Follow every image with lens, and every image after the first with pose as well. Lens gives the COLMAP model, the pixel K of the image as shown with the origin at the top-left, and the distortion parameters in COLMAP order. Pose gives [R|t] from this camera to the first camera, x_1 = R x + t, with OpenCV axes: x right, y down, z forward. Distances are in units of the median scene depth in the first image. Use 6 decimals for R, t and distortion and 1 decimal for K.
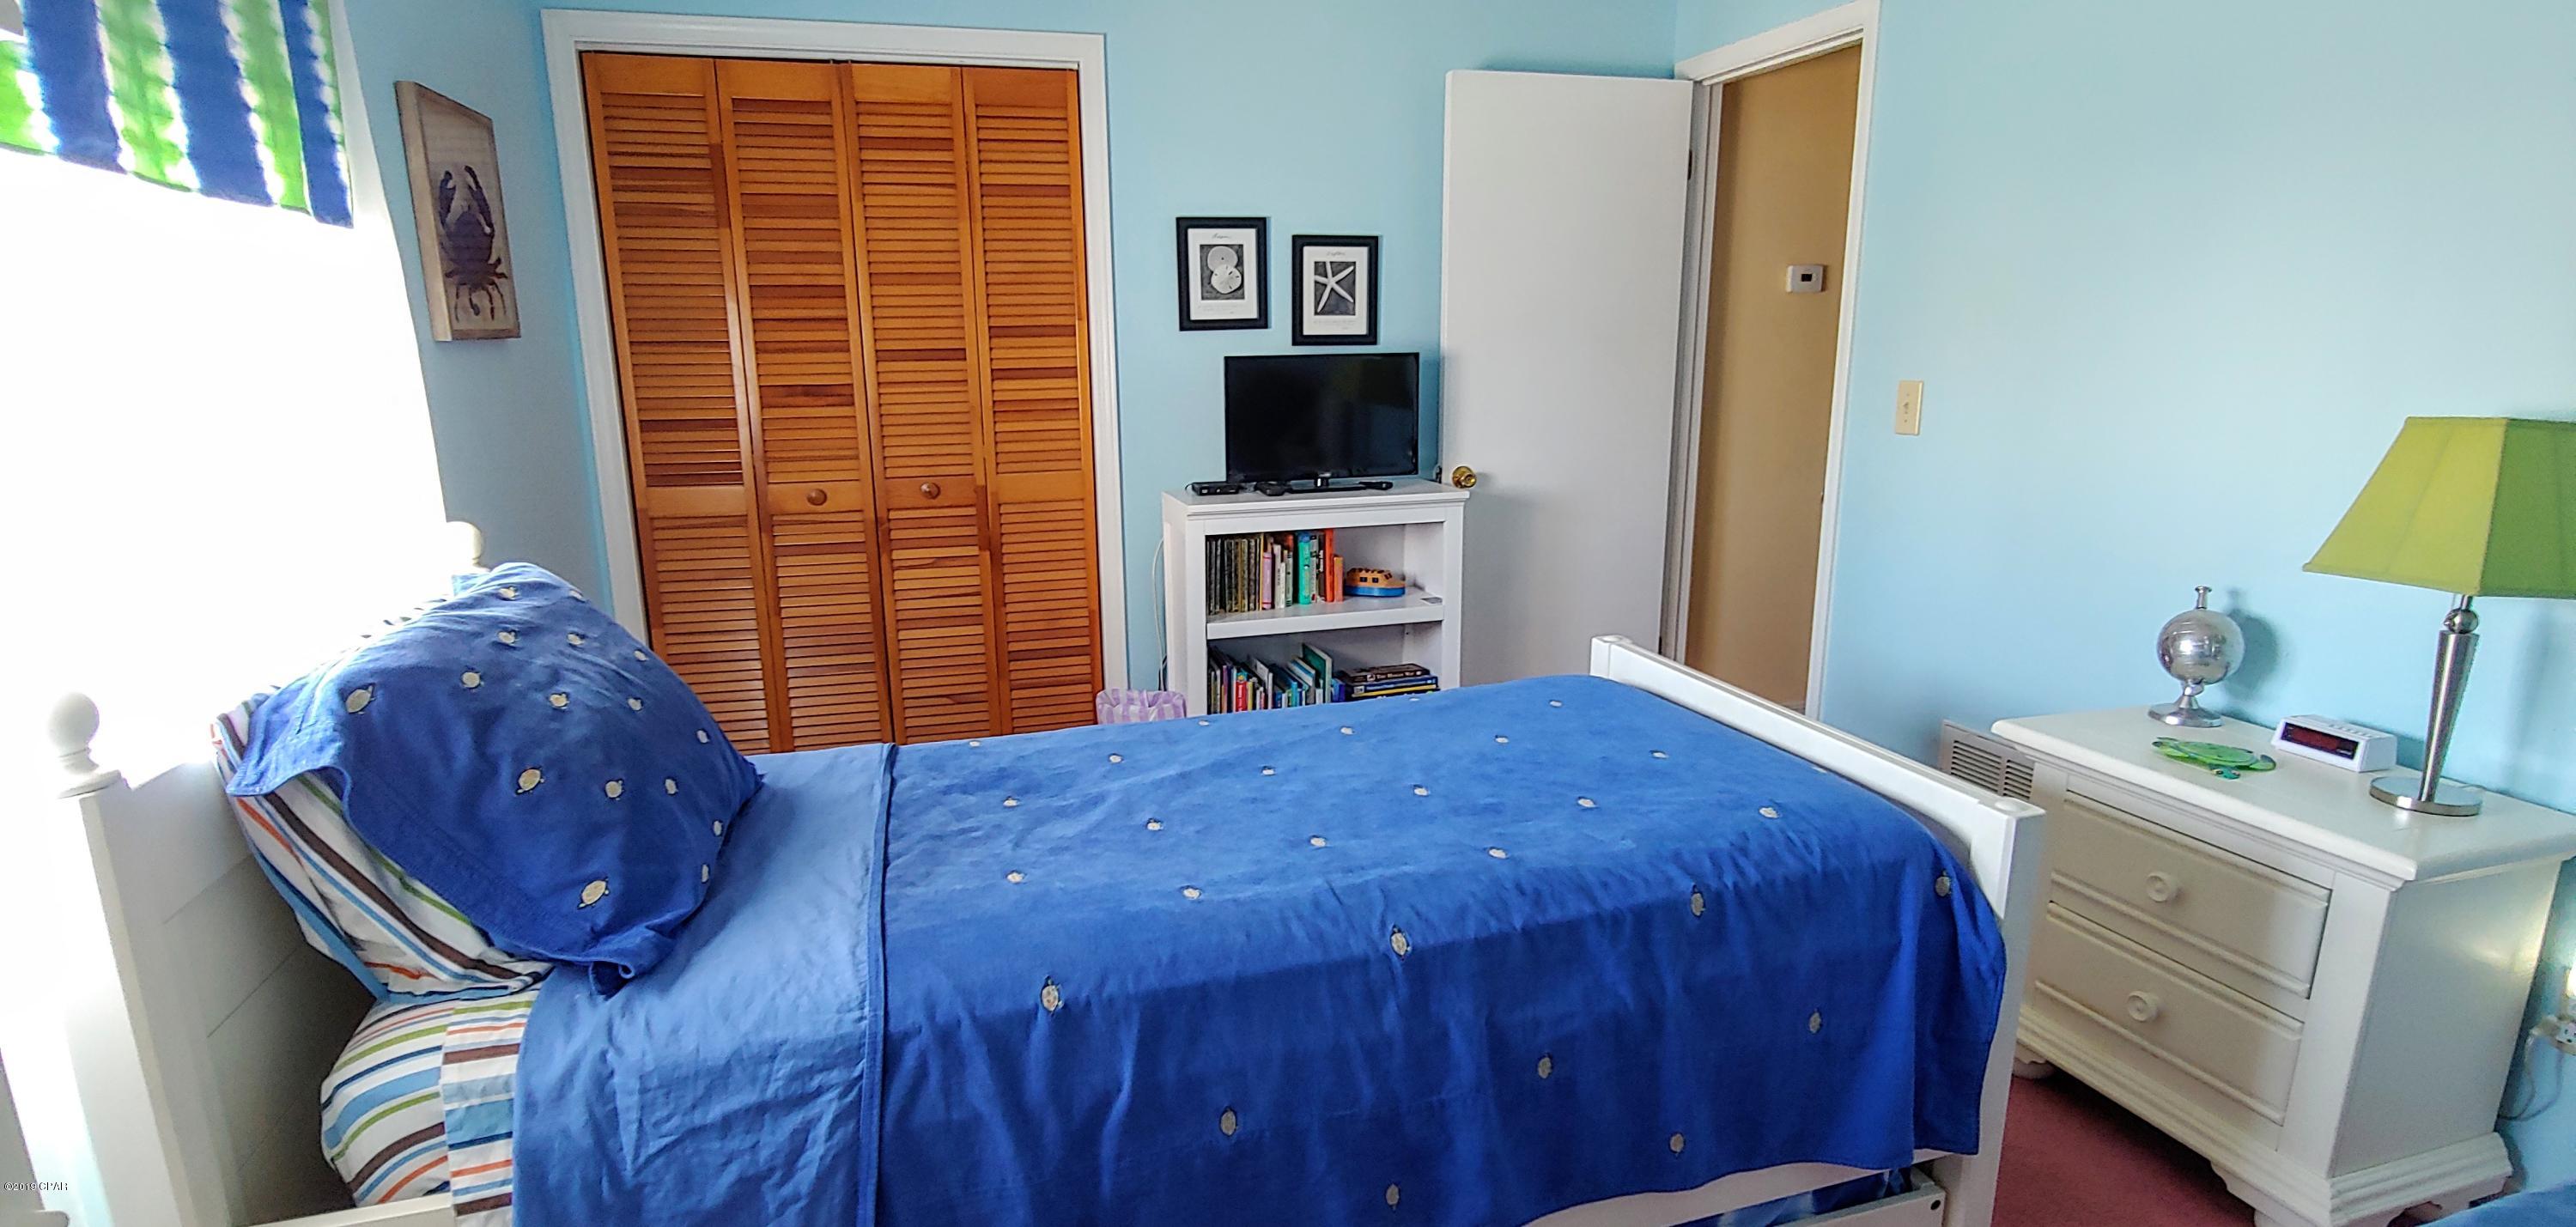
lens RADIAL K [[1289.7, 0, 1286.0], [0, 1289.7, 622.6], [0, 0, 1]] dist [-0.012876, 0.000552]
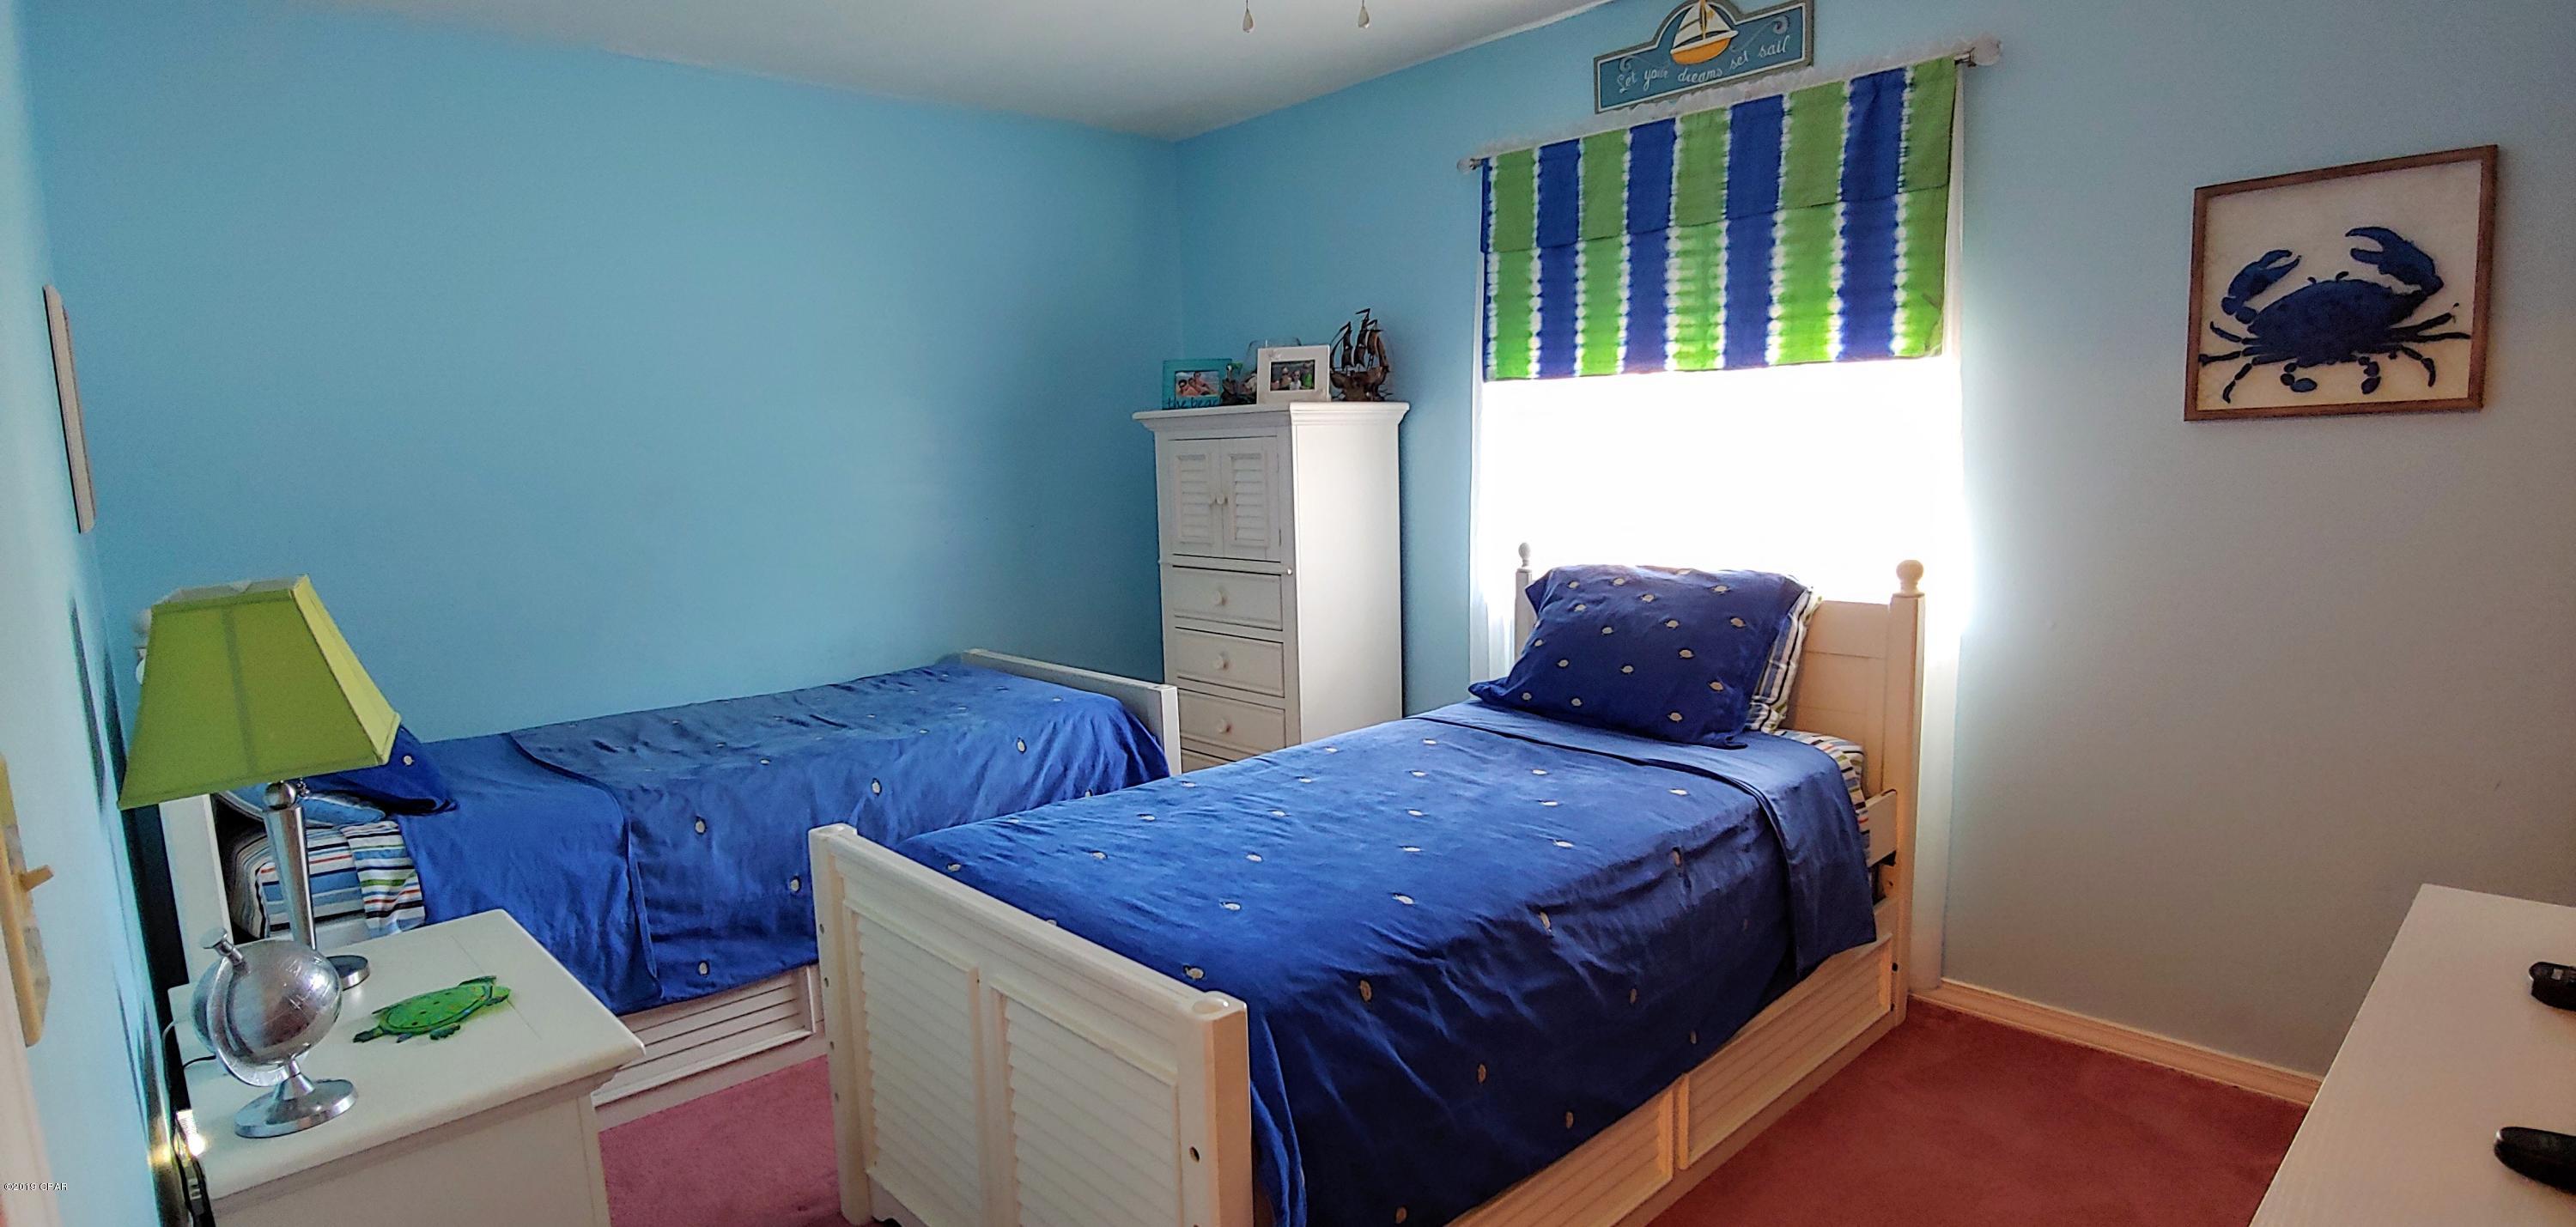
lens RADIAL K [[1289.7, 0, 1288.8], [0, 1289.7, 616.5], [0, 0, 1]] dist [-0.012876, 0.000552]
pose [[-0.889584, 0.093811, -0.447035, 0.864944], [-0.066818, 0.941428, 0.330527, -0.632360], [0.451859, 0.323902, -0.831211, 2.697354]]
